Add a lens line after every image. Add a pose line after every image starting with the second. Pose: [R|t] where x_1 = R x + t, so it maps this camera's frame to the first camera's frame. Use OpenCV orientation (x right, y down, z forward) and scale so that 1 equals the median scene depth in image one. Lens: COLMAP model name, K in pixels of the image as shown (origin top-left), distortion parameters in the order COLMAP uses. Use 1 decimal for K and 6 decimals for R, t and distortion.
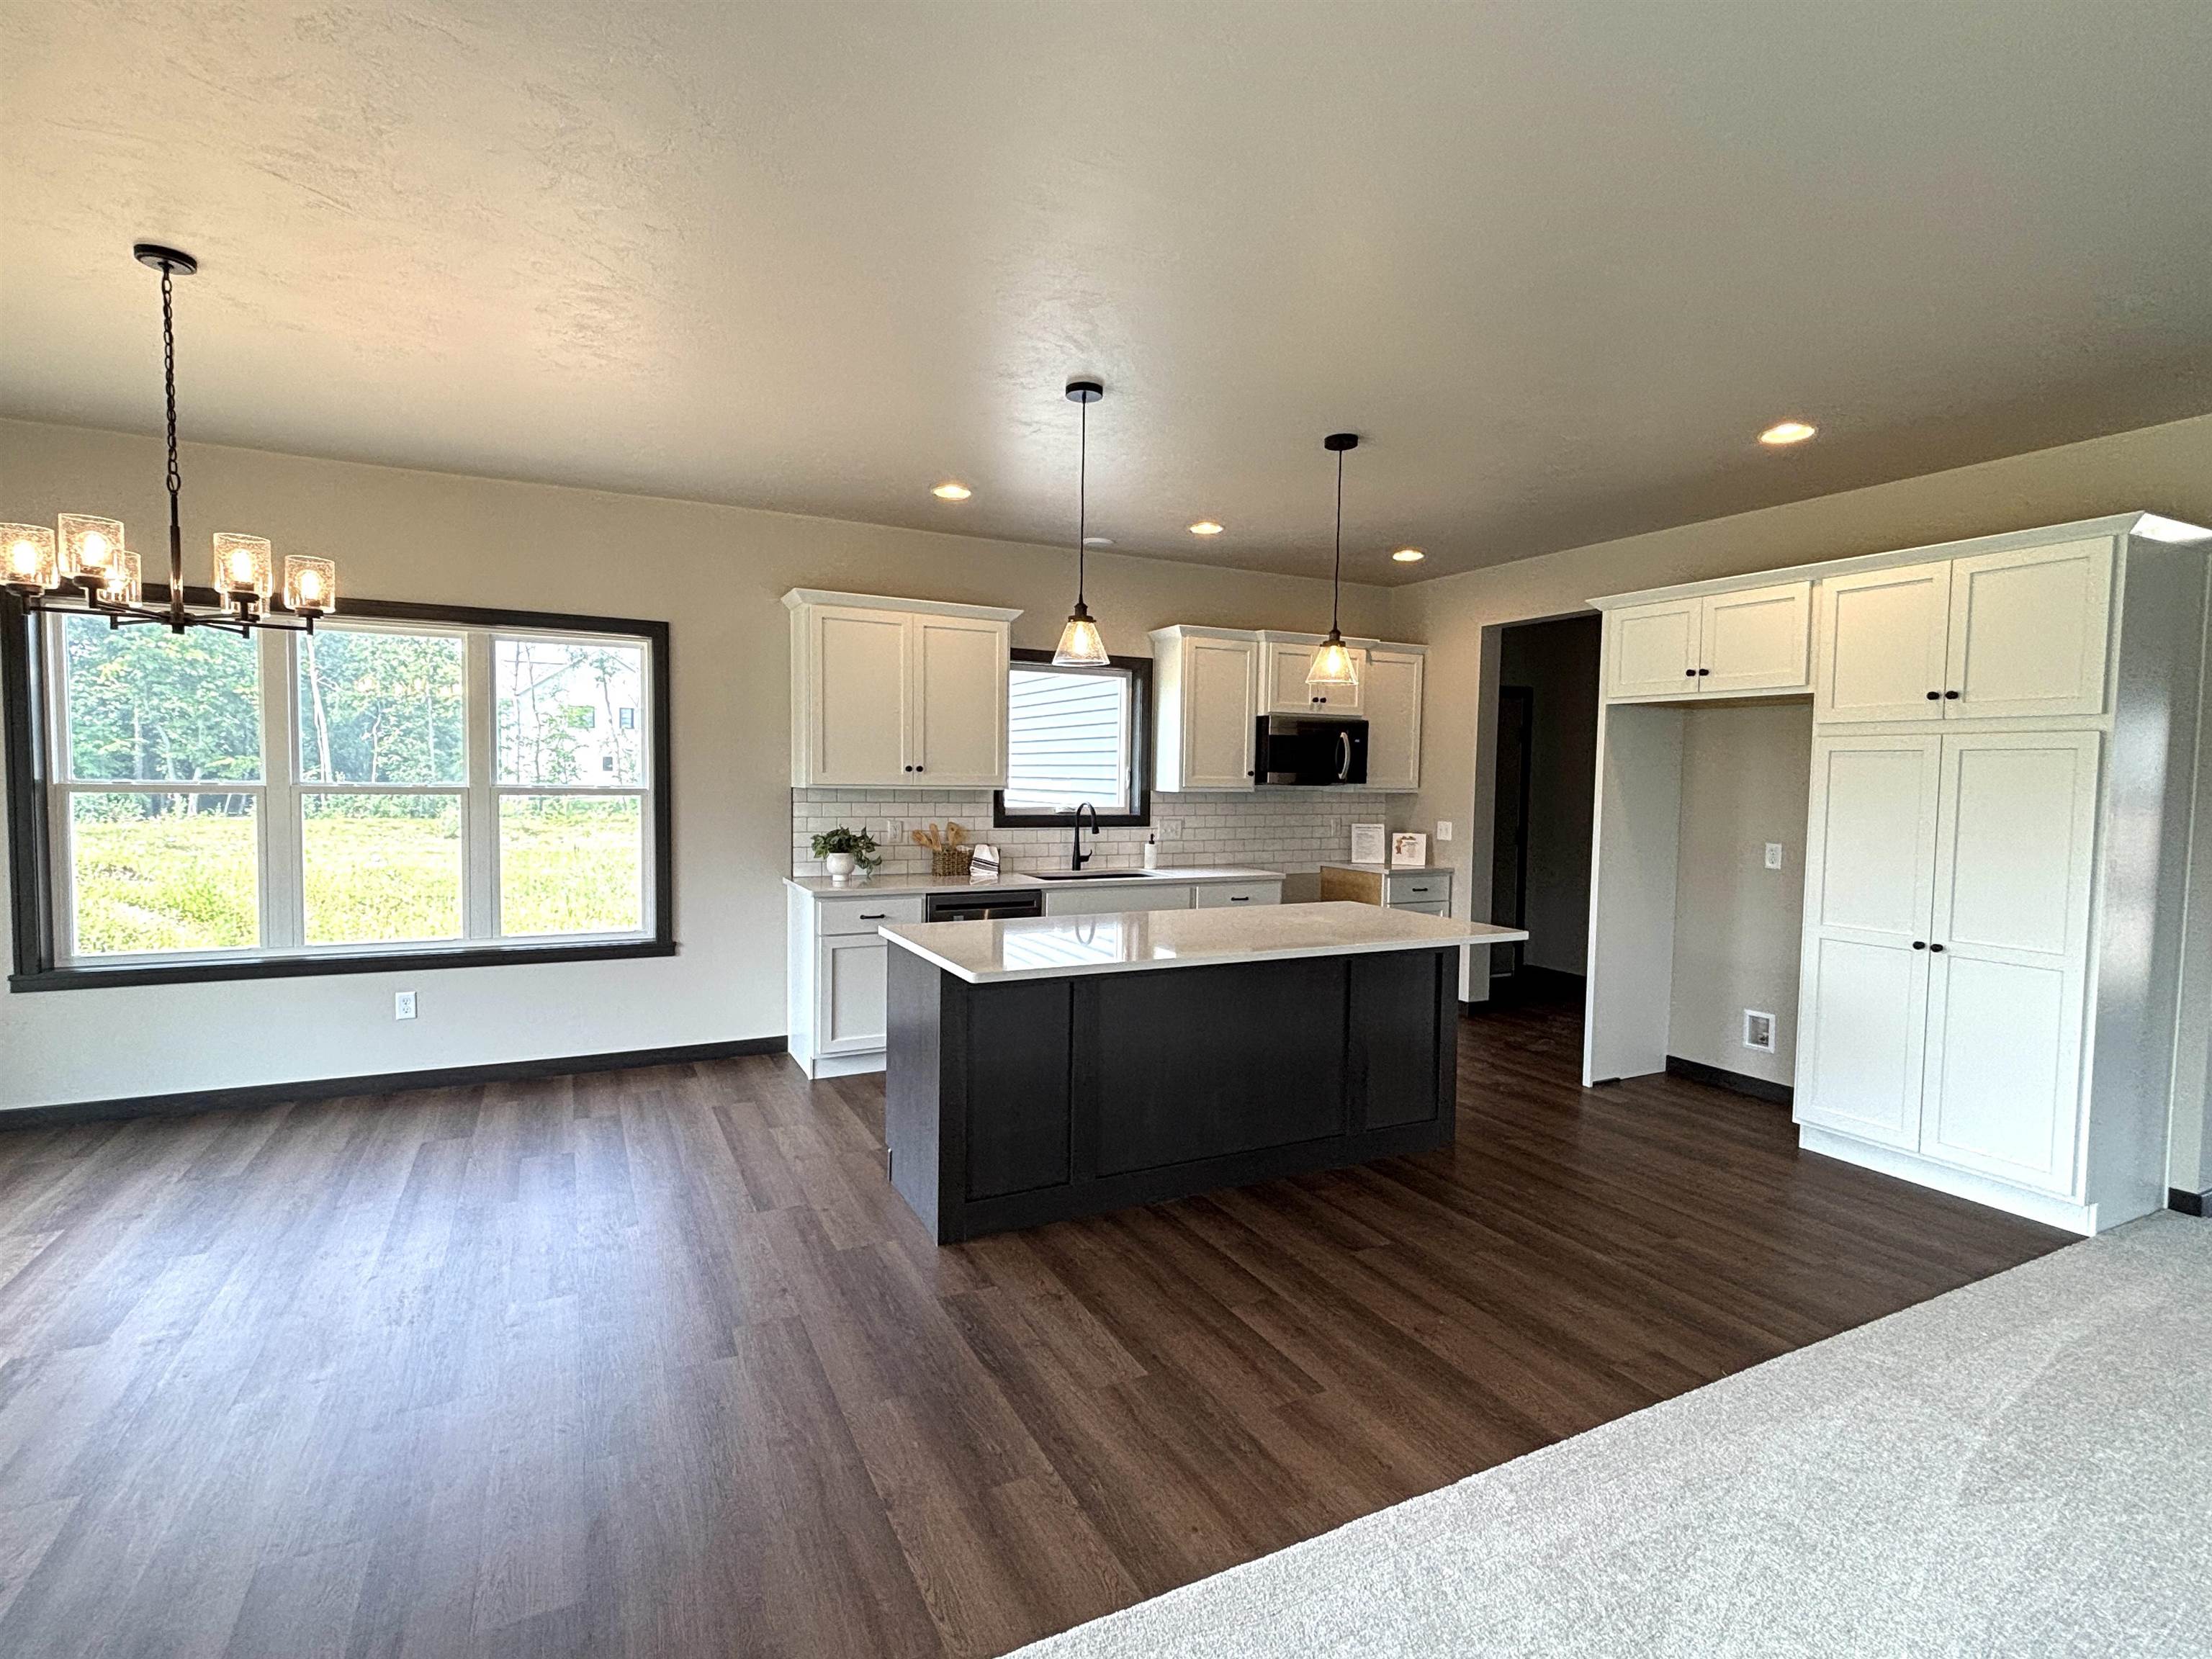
lens RADIAL K [[1064.3, 0, 1100.3], [0, 1064.3, 832.1], [0, 0, 1]] dist [-0.002842, 0.001596]
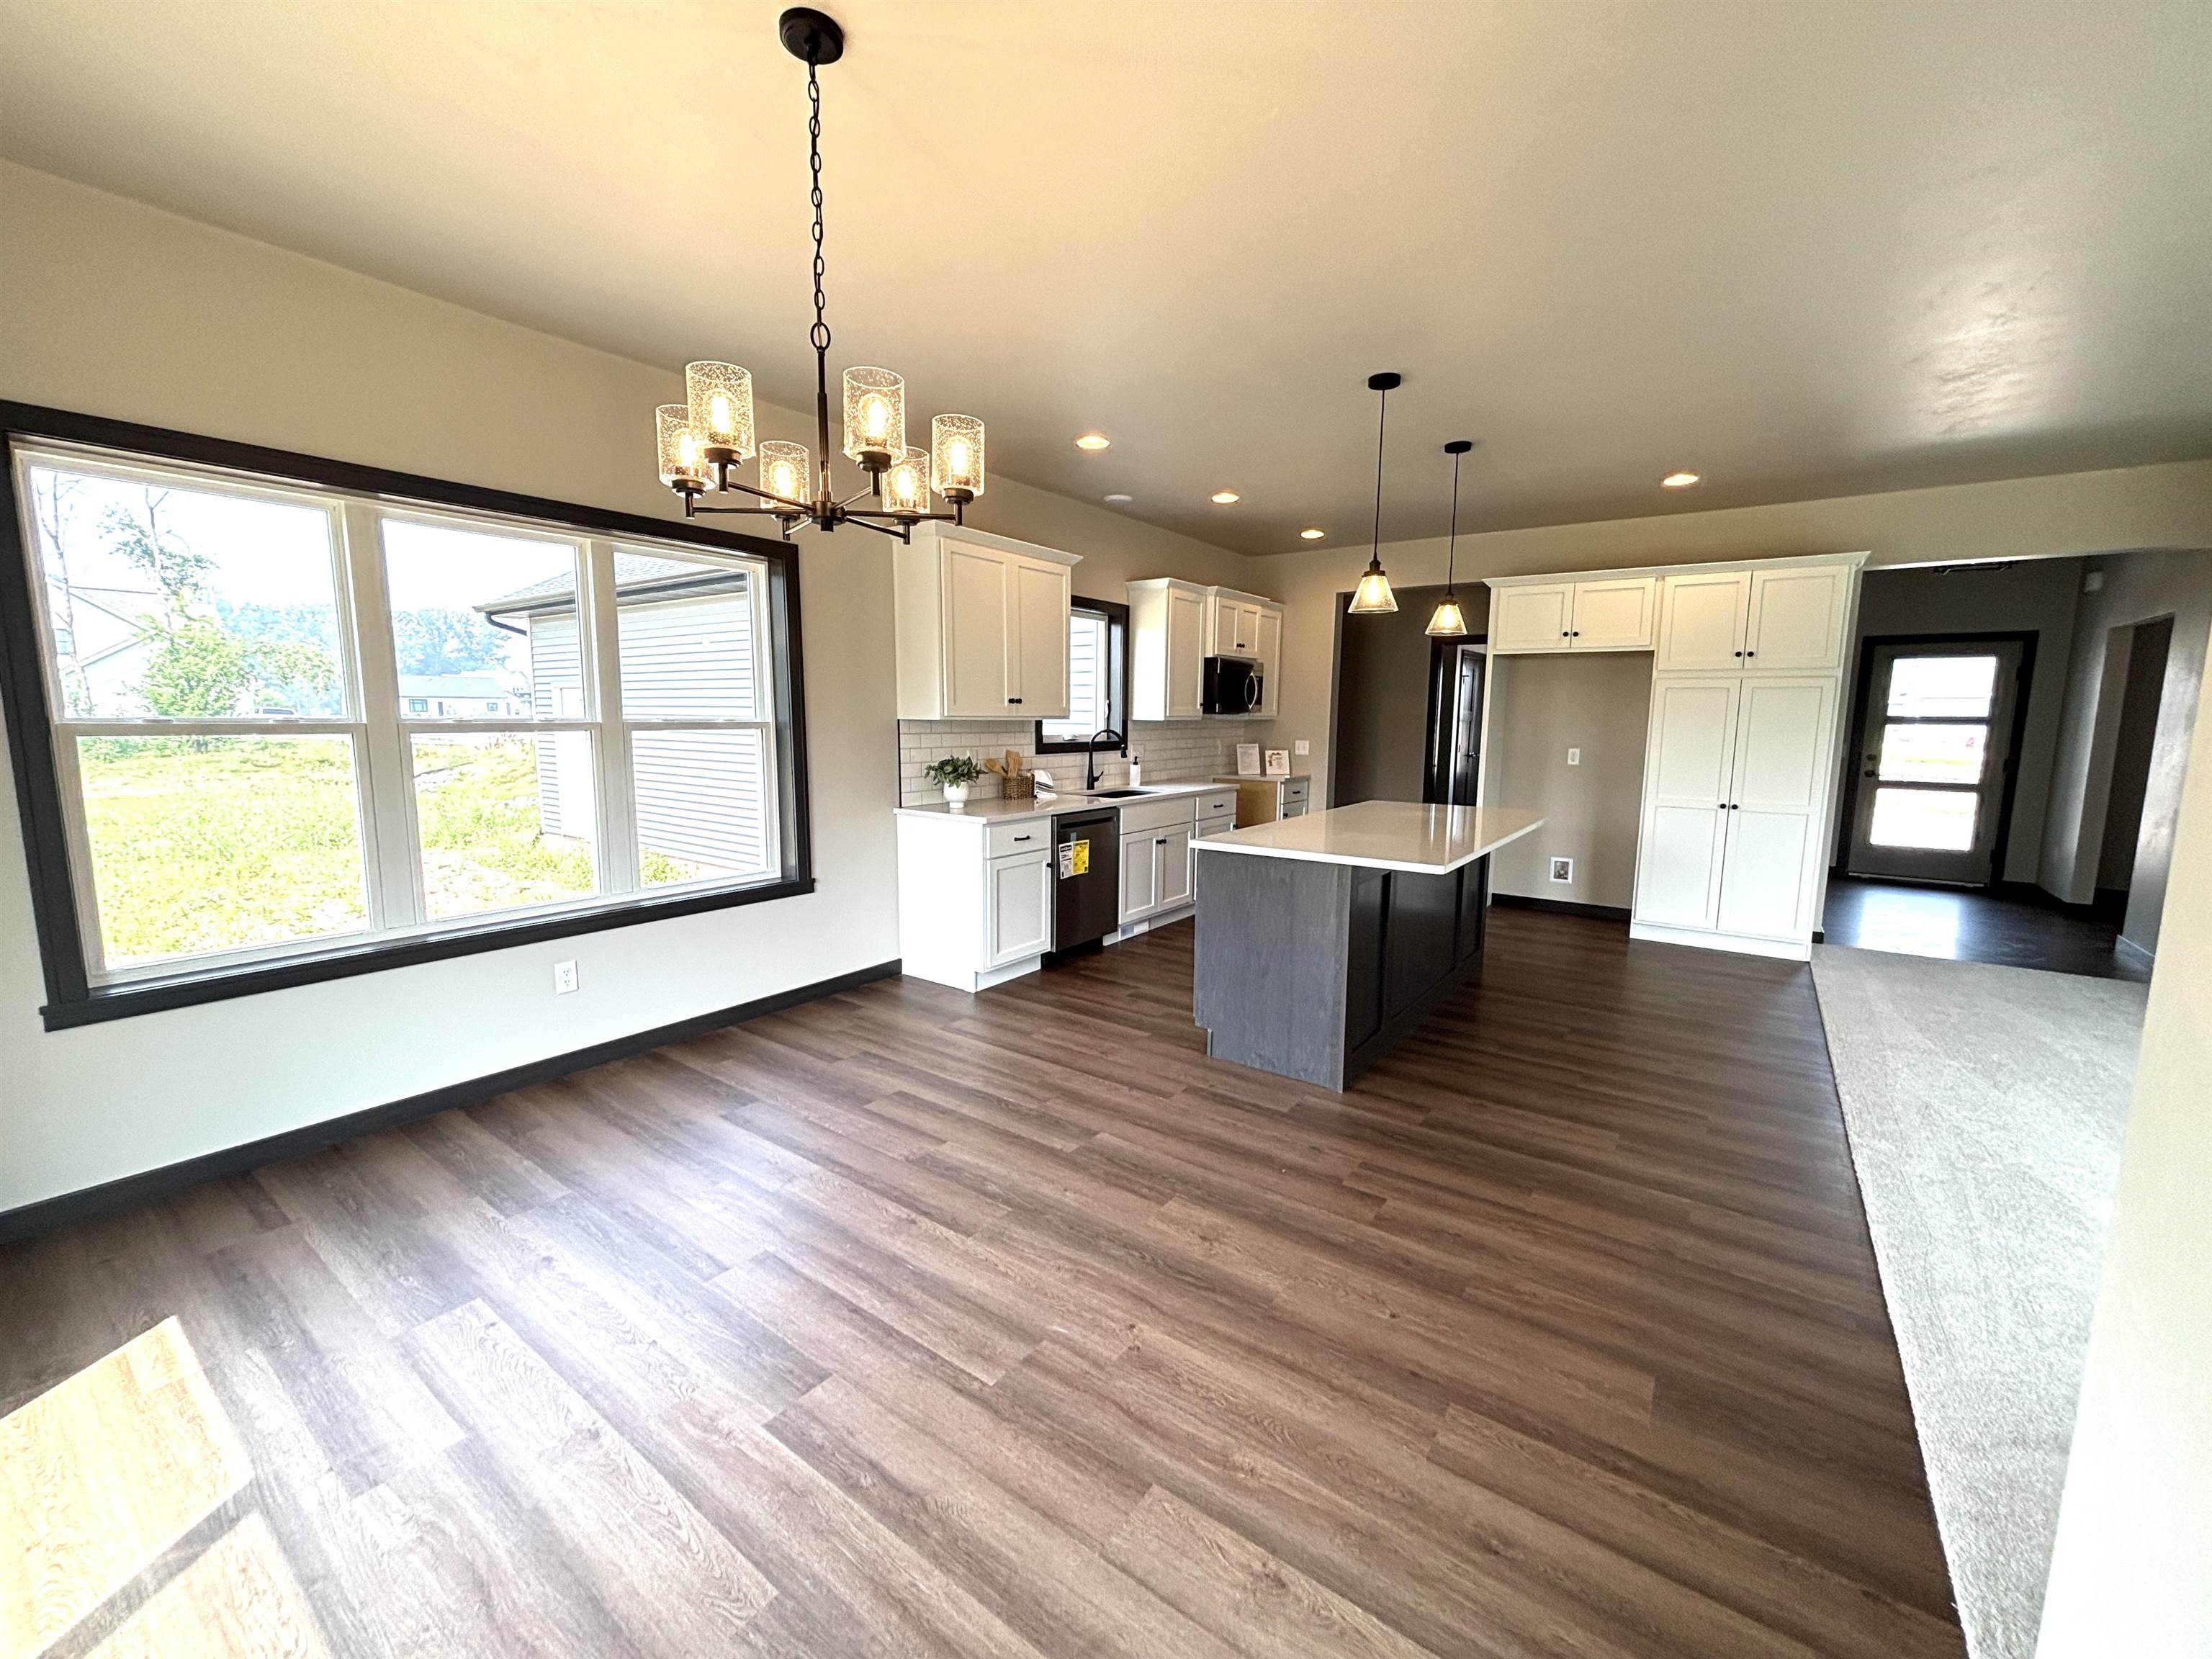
lens RADIAL K [[894.5, 0, 1093.3], [0, 894.5, 835.4], [0, 0, 1]] dist [0.006190, -0.002120]
pose [[0.887724, -0.069775, 0.455058, -0.544321], [0.029209, 0.994993, 0.095584, -0.008189], [-0.459449, -0.071560, 0.885317, 0.151738]]
